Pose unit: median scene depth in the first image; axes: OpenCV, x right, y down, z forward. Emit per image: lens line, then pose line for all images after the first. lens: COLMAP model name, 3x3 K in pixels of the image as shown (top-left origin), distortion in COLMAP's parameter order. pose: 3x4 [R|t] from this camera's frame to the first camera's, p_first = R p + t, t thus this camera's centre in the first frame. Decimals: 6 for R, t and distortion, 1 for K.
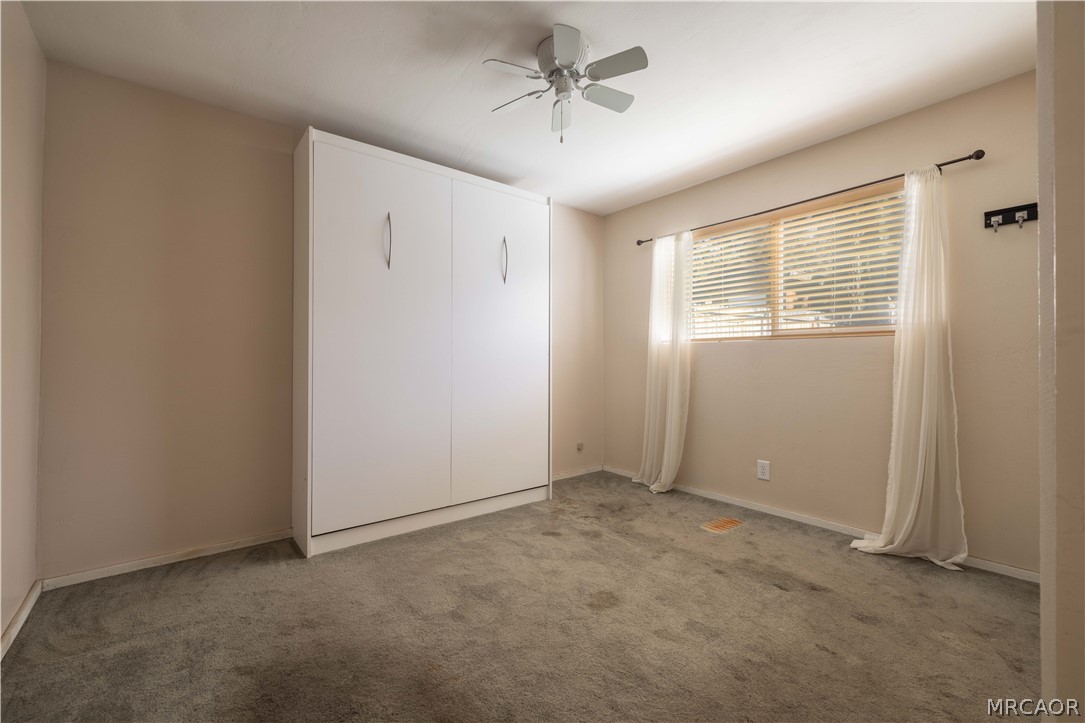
lens RADIAL K [[478.6, 0, 561.2], [0, 478.6, 358.8], [0, 0, 1]] dist [0.000146, 0.000227]
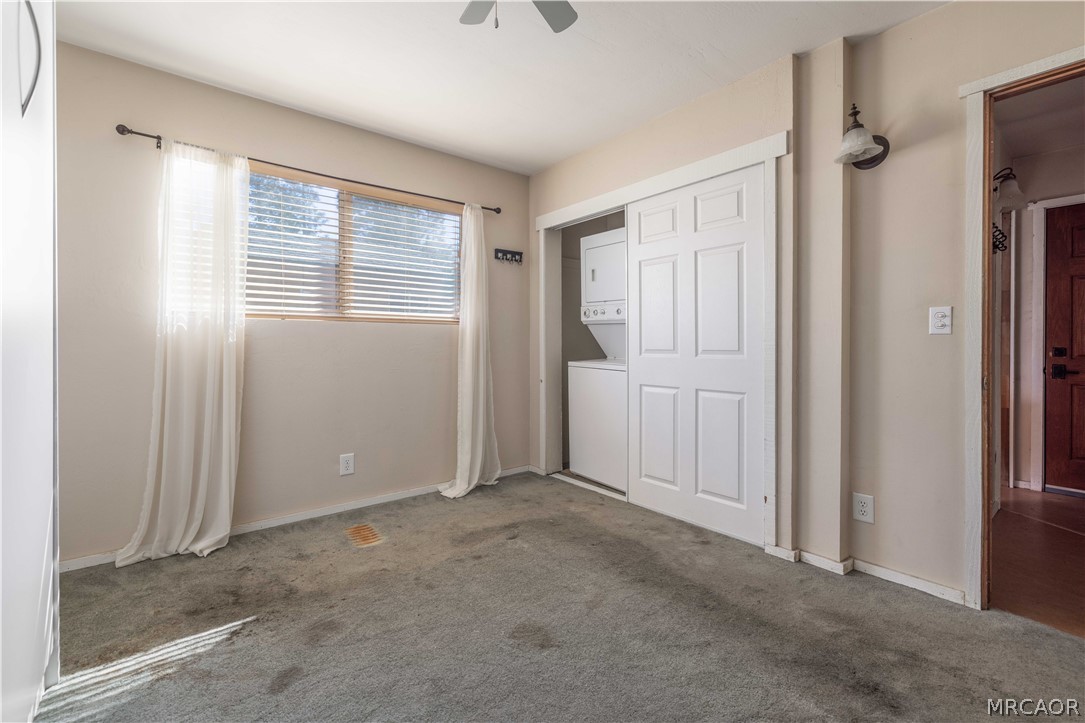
lens RADIAL K [[457.2, 0, 541.0], [0, 457.2, 347.2], [0, 0, 1]] dist [0.000369, 0.000015]
pose [[0.002424, -0.008739, 0.999959, -0.500145], [-0.003285, 0.999956, 0.008747, 0.000491], [-0.999992, -0.003306, 0.002396, 0.707035]]
